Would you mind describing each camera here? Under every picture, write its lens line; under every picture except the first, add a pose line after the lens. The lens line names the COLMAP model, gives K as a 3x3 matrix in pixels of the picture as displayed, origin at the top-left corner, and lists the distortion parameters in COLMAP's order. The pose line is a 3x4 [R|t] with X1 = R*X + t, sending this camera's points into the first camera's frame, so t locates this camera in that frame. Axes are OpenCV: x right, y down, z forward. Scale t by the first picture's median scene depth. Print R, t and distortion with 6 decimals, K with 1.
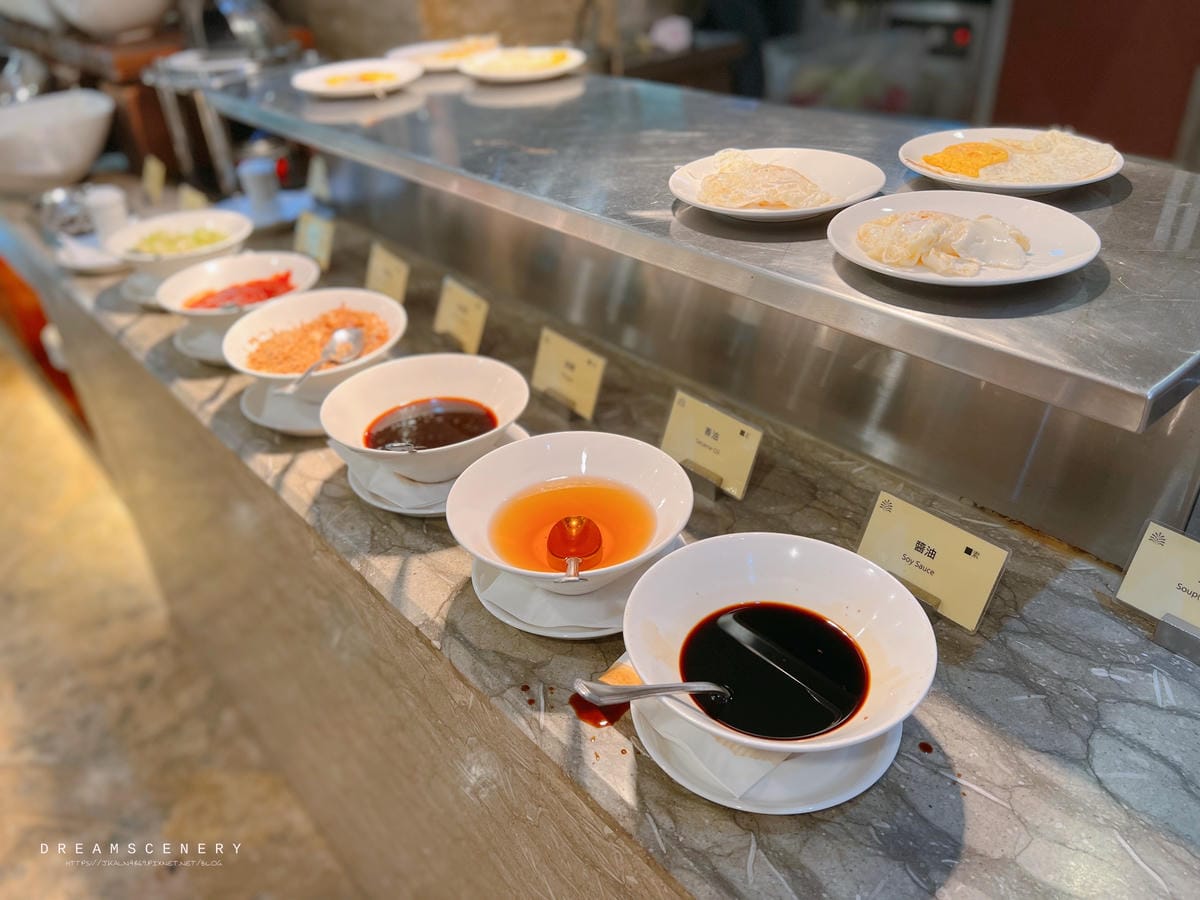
lens RADIAL K [[877.1, 0, 600.0], [0, 877.1, 450.0], [0, 0, 1]] dist [0.030946, -0.045768]
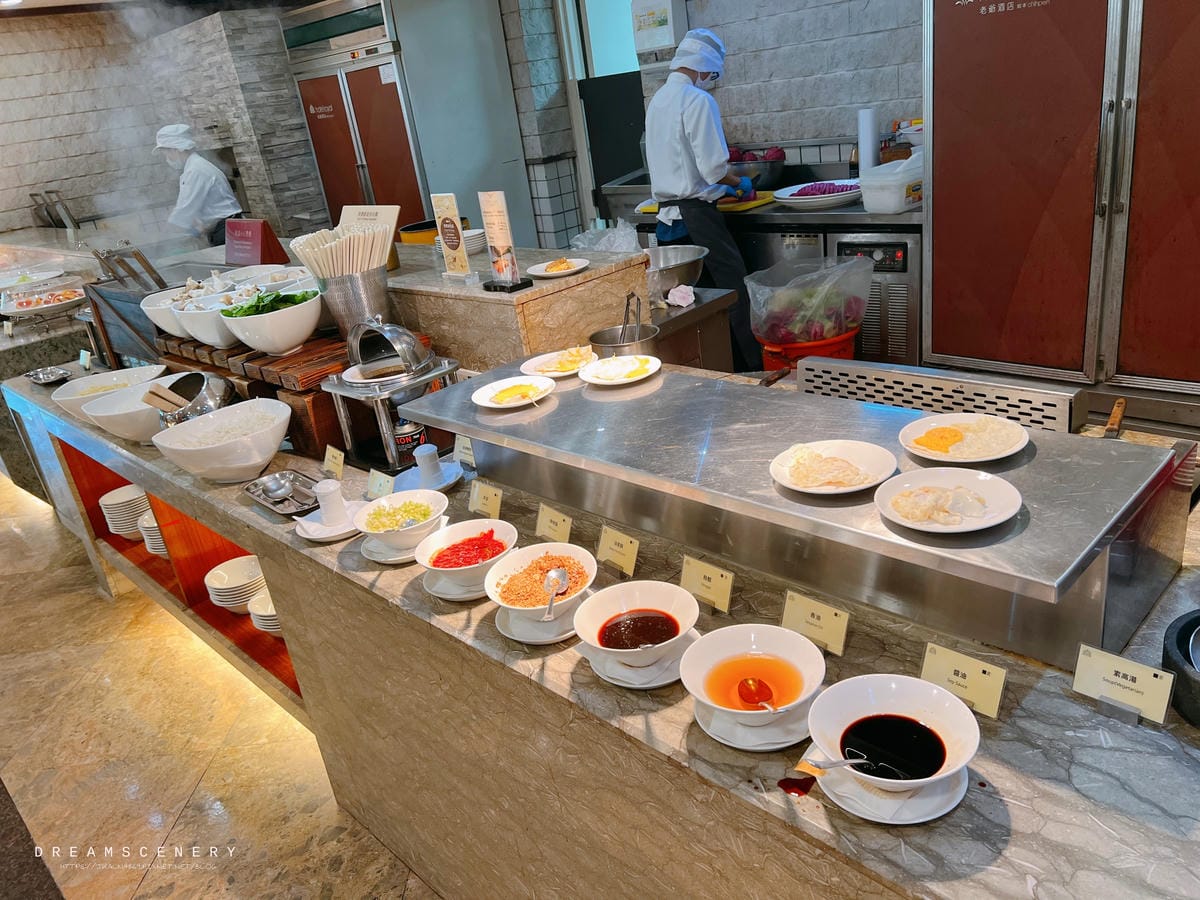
lens RADIAL K [[877.1, 0, 600.0], [0, 877.1, 450.0], [0, 0, 1]] dist [0.030946, -0.045768]
pose [[0.993922, -0.106668, 0.027231, -0.342713], [0.109862, 0.976921, -0.183179, -0.079691], [-0.007064, 0.185058, 0.982702, -0.800017]]
